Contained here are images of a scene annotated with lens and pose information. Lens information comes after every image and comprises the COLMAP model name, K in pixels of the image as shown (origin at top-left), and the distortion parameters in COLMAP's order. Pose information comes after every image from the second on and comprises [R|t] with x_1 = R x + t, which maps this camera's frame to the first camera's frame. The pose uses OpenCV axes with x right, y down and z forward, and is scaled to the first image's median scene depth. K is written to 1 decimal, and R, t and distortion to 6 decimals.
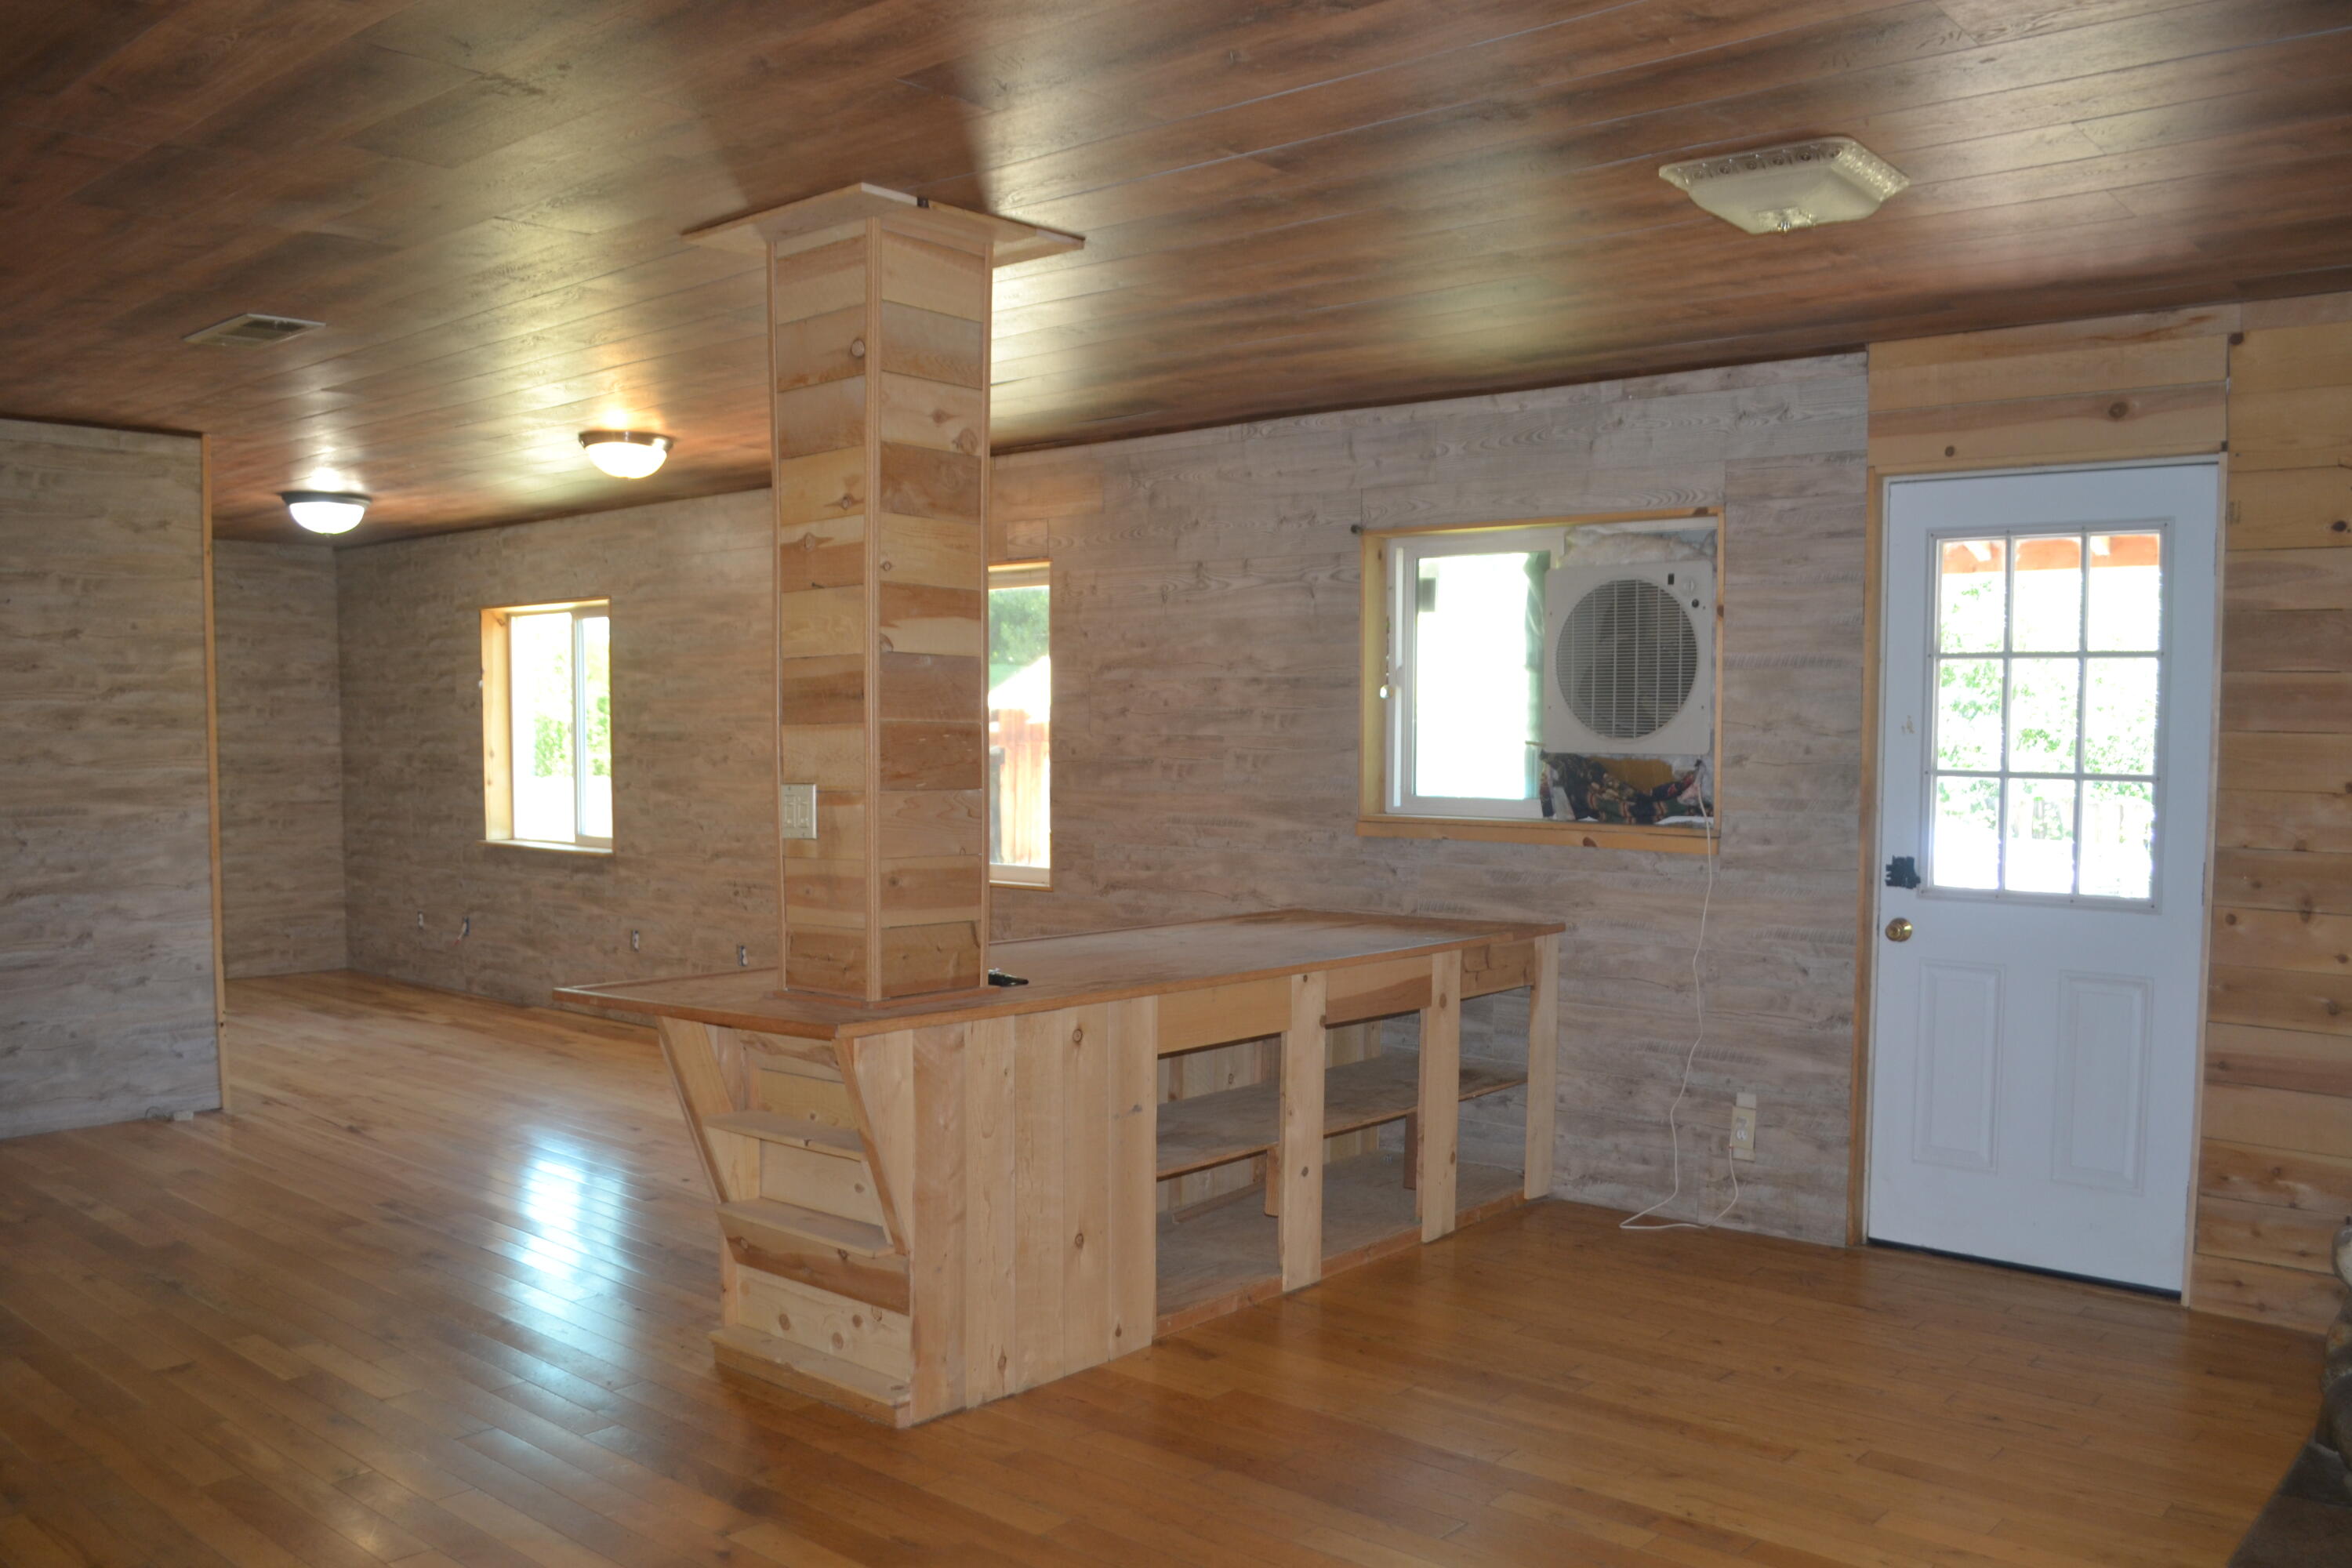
lens RADIAL K [[1874.7, 0, 1187.4], [0, 1874.7, 827.4], [0, 0, 1]] dist [-0.086943, 0.017532]
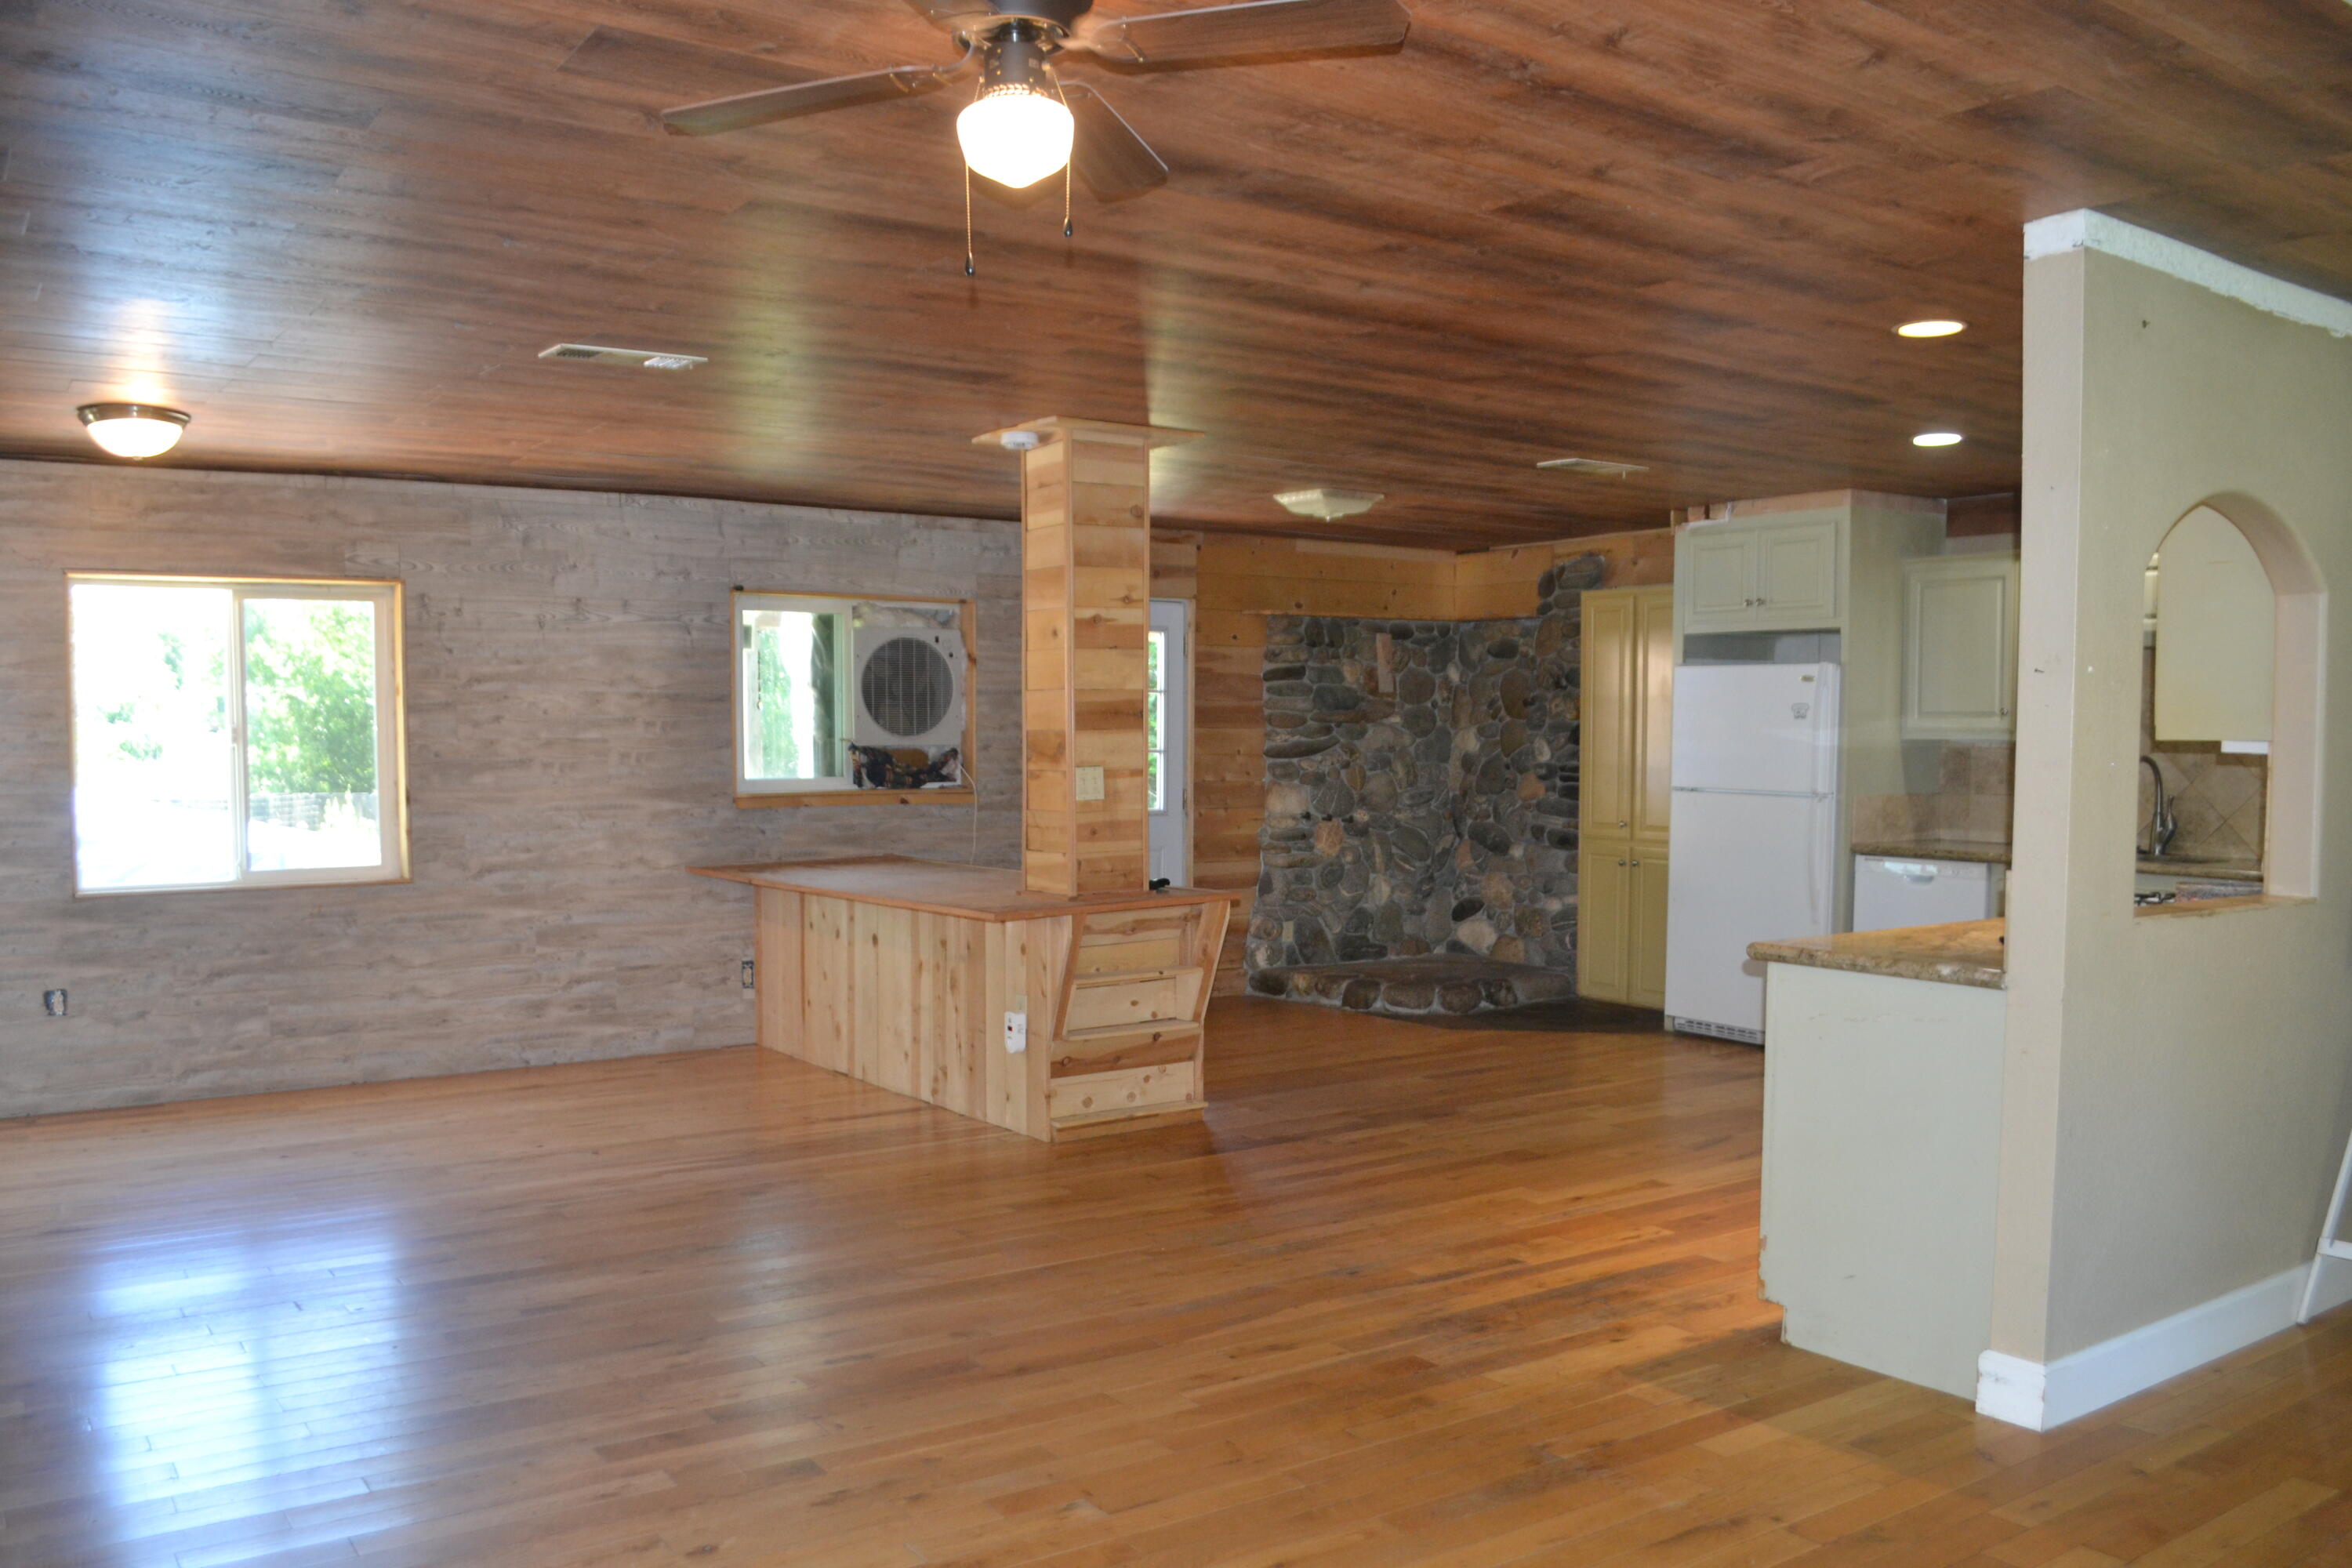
lens RADIAL K [[1874.7, 0, 1191.0], [0, 1874.7, 847.0], [0, 0, 1]] dist [-0.086943, 0.017532]
pose [[0.242471, -0.066144, 0.967901, -1.107106], [0.053557, 0.997064, 0.054721, -0.023745], [-0.968679, 0.038570, 0.245302, 0.319553]]
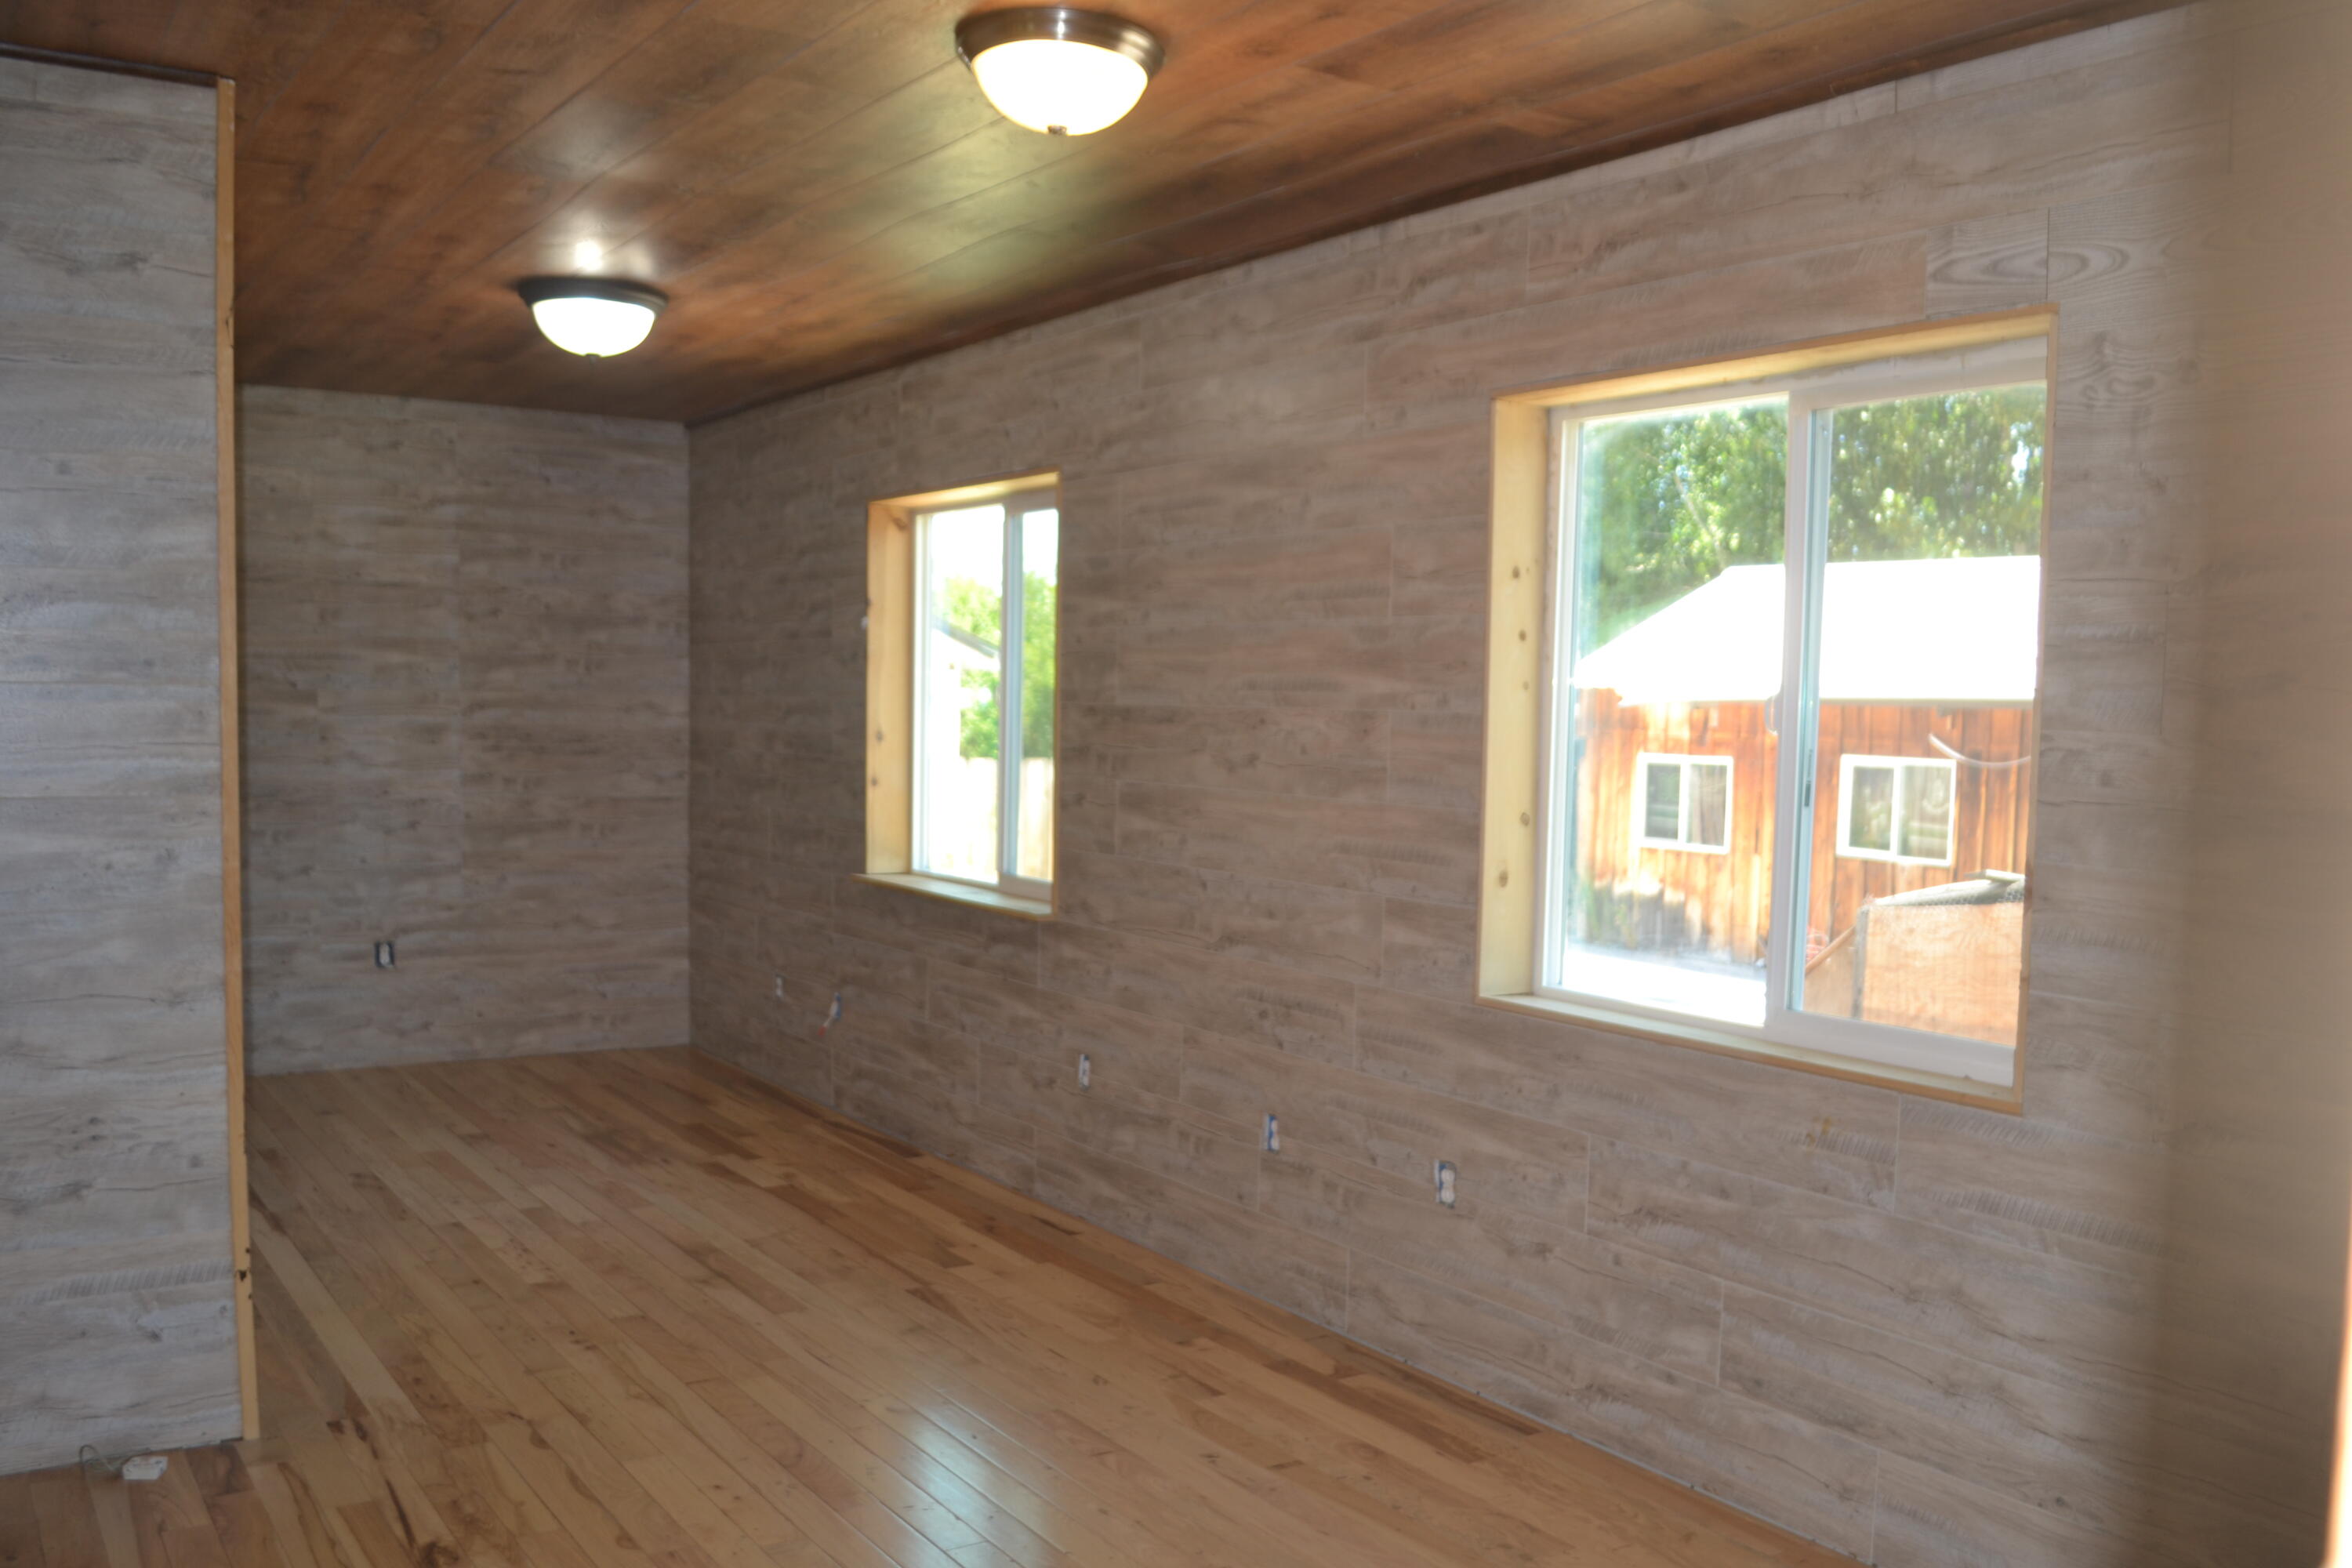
lens RADIAL K [[2040.3, 0, 1152.2], [0, 2040.3, 864.7], [0, 0, 1]] dist [-0.074291, -0.009989]
pose [[0.959240, 0.041032, -0.279597, -0.146927], [-0.034419, 0.999000, 0.028521, -0.029827], [0.280487, -0.017735, 0.959694, 0.571947]]
